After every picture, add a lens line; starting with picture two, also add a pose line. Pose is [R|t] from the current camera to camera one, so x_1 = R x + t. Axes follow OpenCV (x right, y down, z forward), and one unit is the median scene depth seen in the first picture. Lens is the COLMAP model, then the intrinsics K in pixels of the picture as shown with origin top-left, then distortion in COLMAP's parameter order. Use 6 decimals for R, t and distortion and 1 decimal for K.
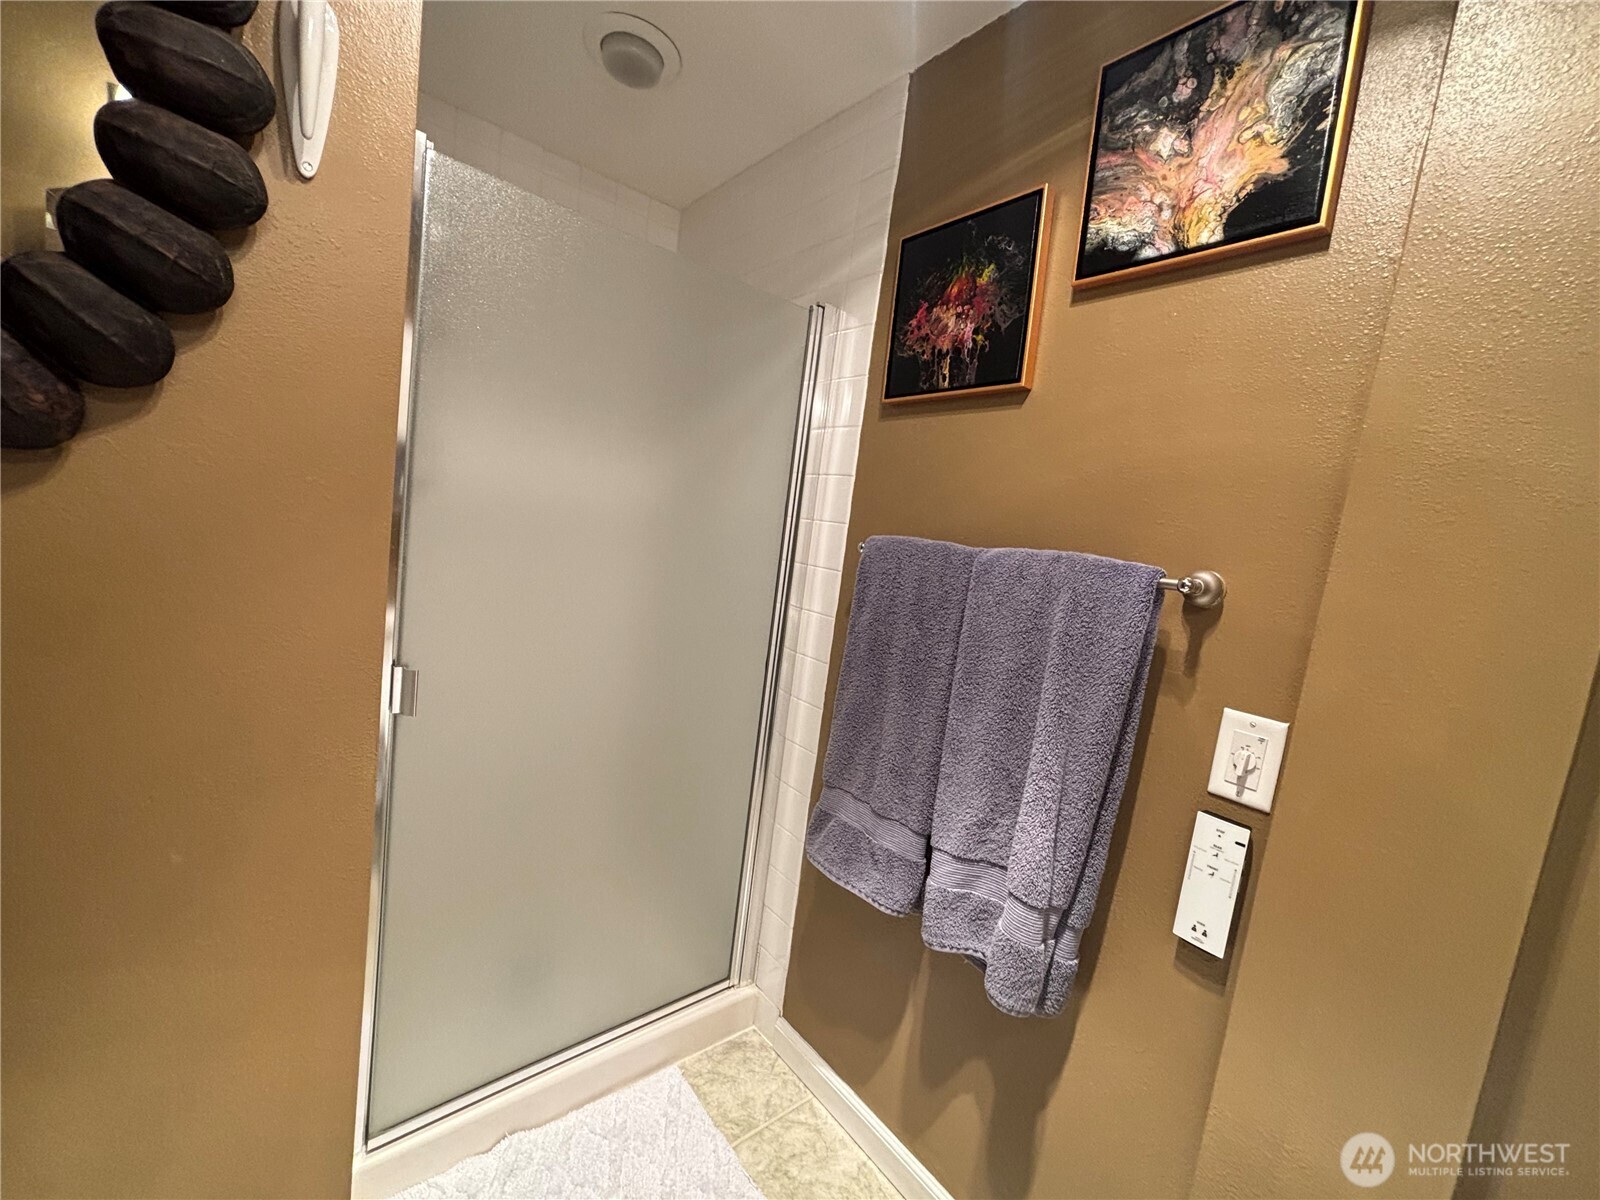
lens RADIAL K [[653.9, 0, 798.8], [0, 653.9, 598.8], [0, 0, 1]] dist [-0.002876, 0.001398]
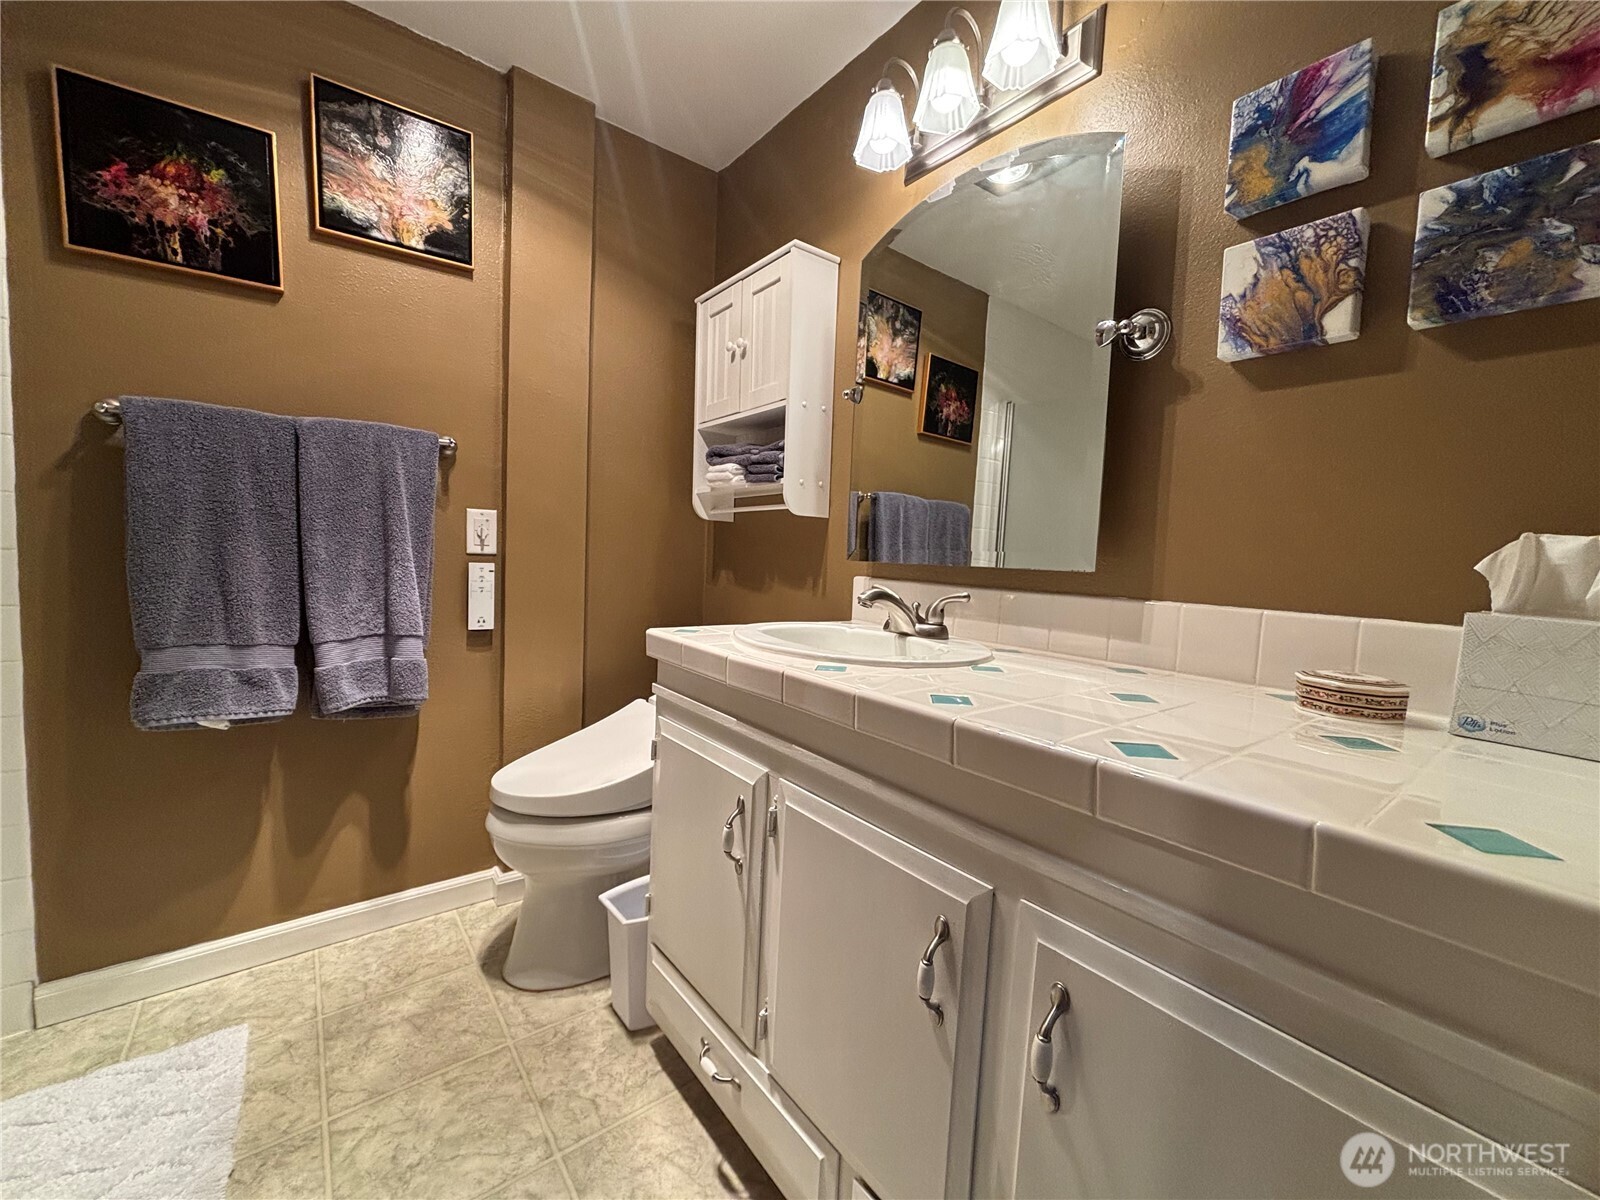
lens RADIAL K [[653.9, 0, 799.4], [0, 653.9, 607.5], [0, 0, 1]] dist [-0.002876, 0.001398]
pose [[0.029150, -0.207485, 0.977804, -1.117732], [0.071852, 0.976124, 0.204986, 0.108425], [-0.996989, 0.064282, 0.043362, -0.052492]]
